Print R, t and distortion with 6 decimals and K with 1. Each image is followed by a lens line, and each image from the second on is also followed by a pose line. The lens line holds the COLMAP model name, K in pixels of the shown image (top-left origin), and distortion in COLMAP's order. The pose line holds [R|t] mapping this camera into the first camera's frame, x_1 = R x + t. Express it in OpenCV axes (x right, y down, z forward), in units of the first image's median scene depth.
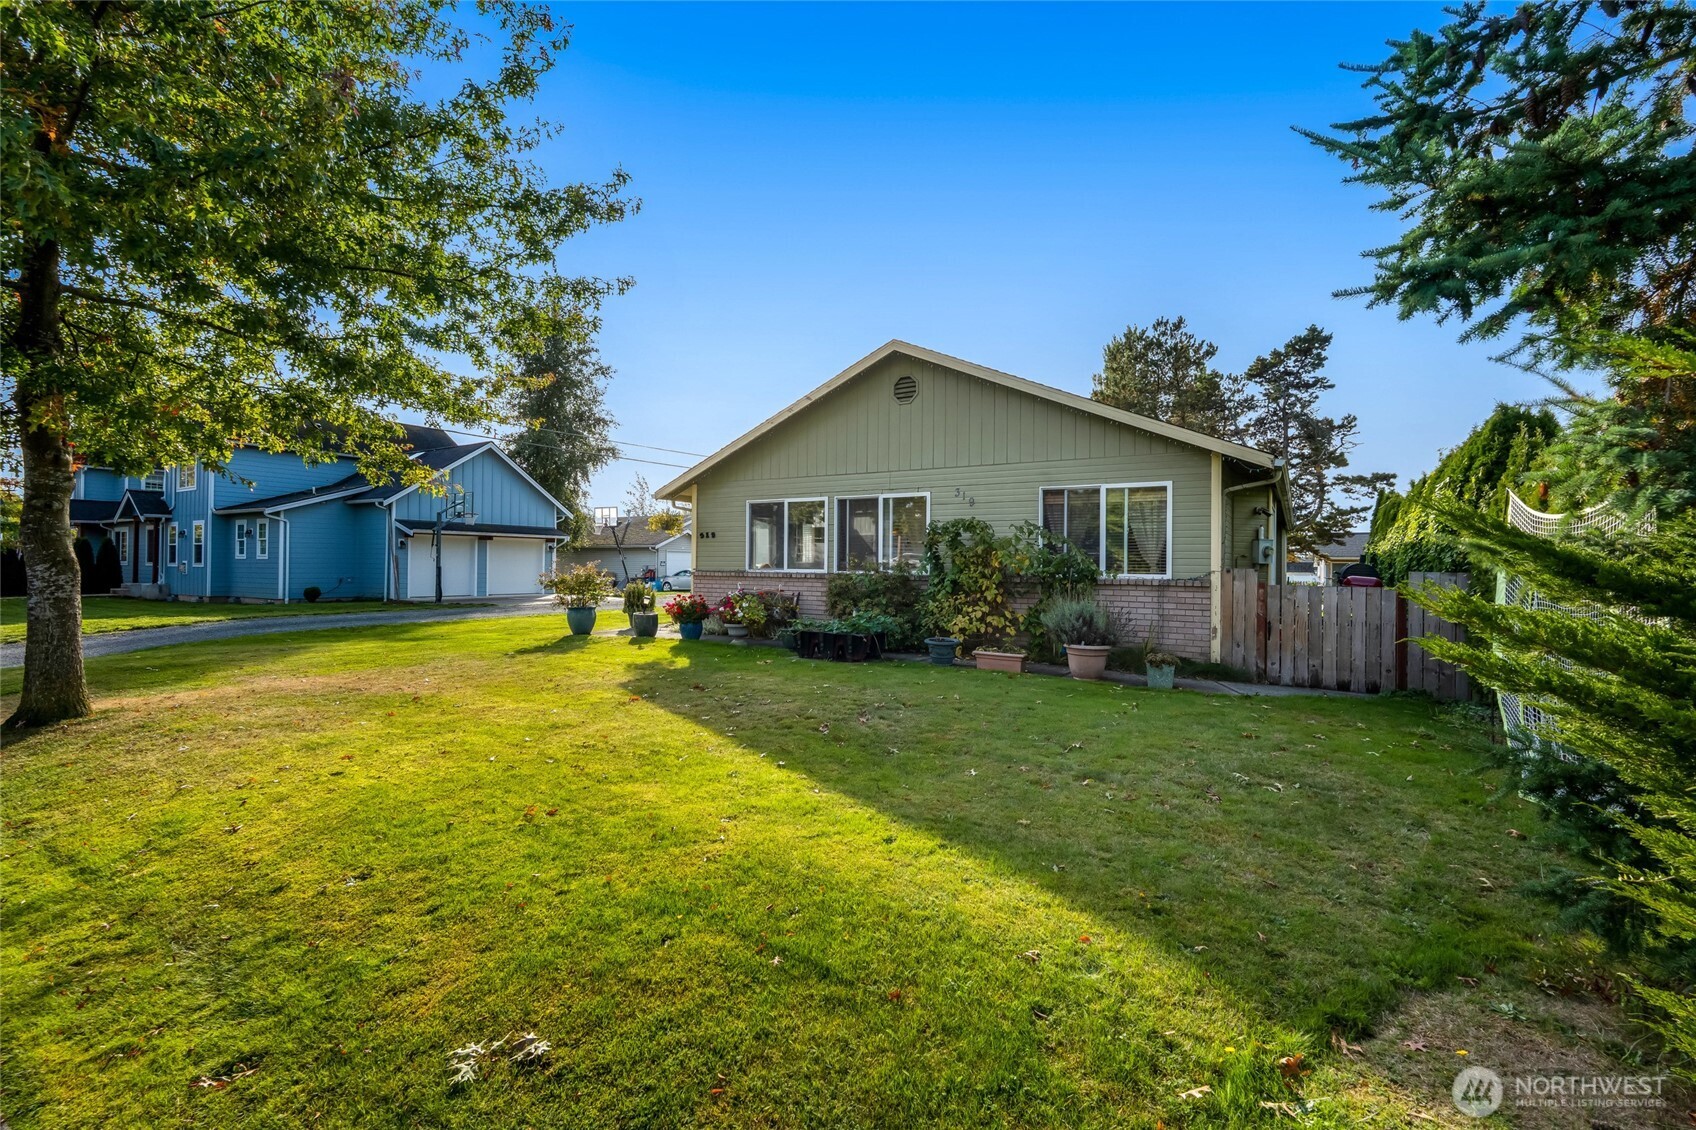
lens RADIAL K [[748.5, 0, 854.2], [0, 748.5, 555.4], [0, 0, 1]] dist [-0.005067, -0.000262]
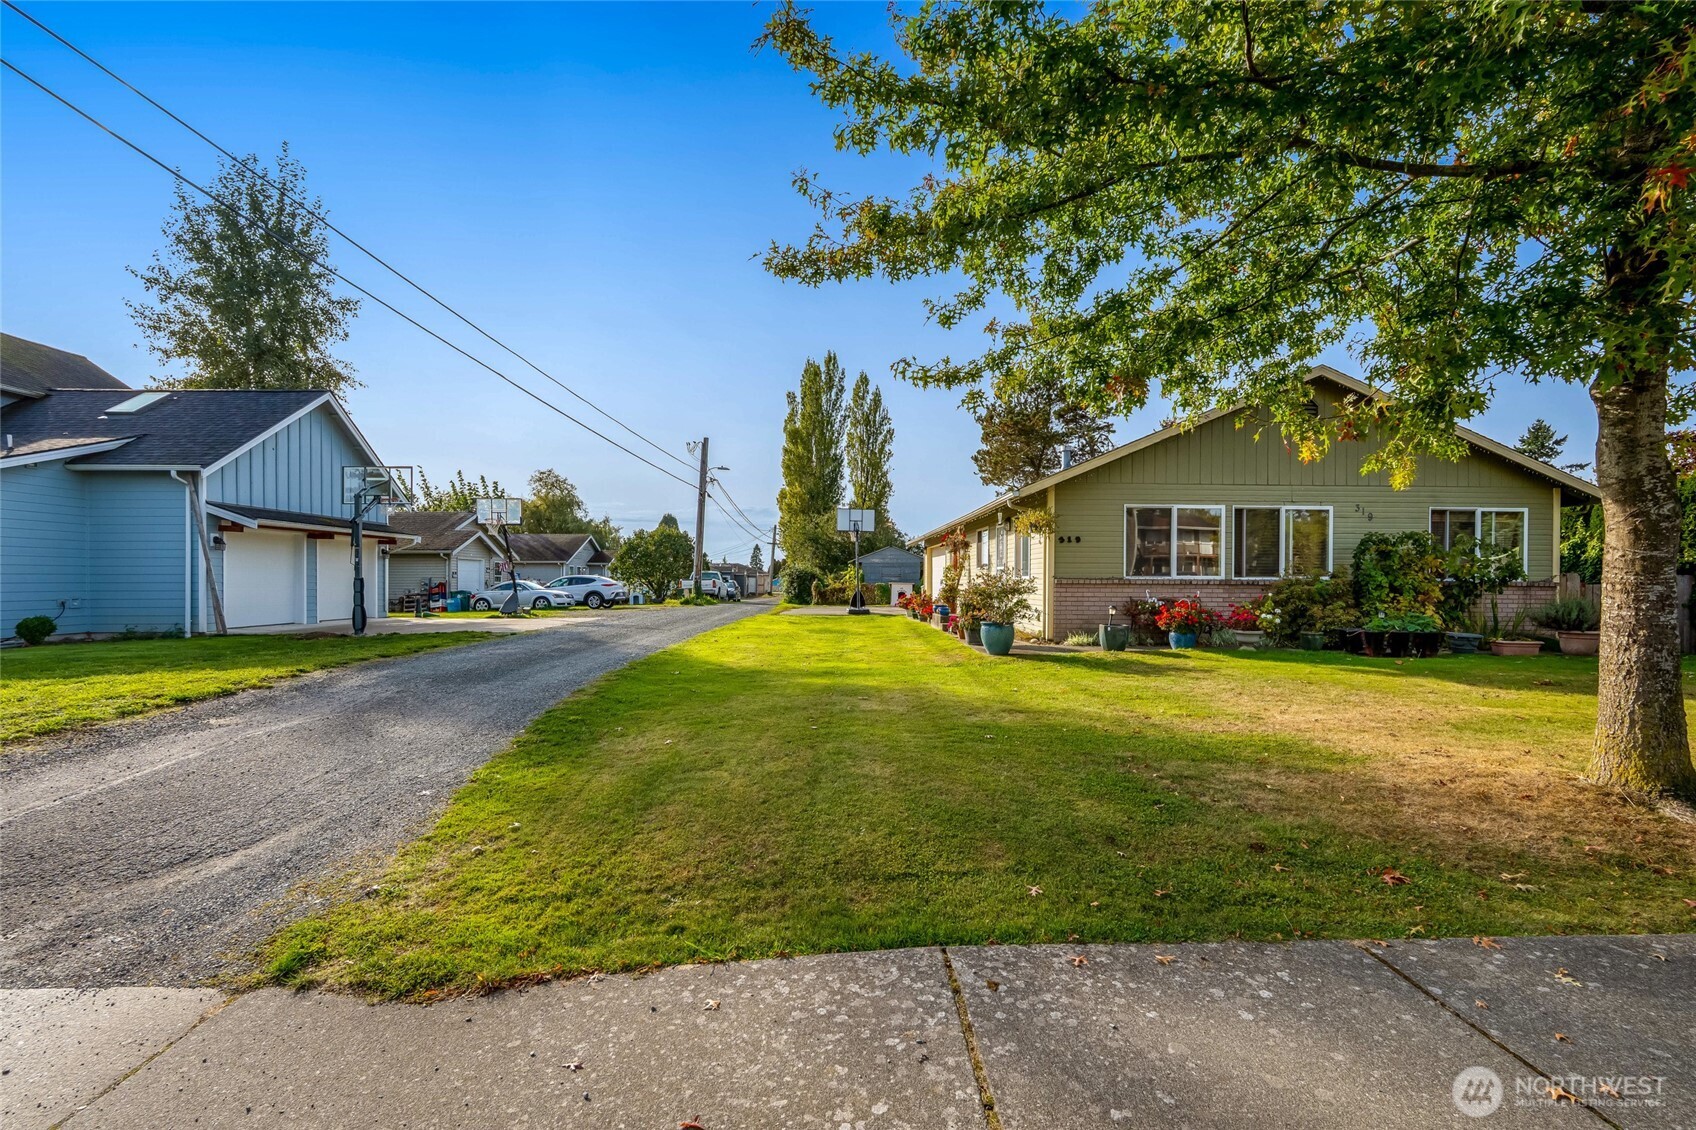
lens RADIAL K [[748.5, 0, 859.0], [0, 748.5, 576.6], [0, 0, 1]] dist [-0.005067, -0.000262]
pose [[0.840435, -0.005134, 0.541888, -0.909057], [-0.002919, 0.999898, 0.013999, 0.005920], [-0.541904, -0.013347, 0.840334, 0.363778]]
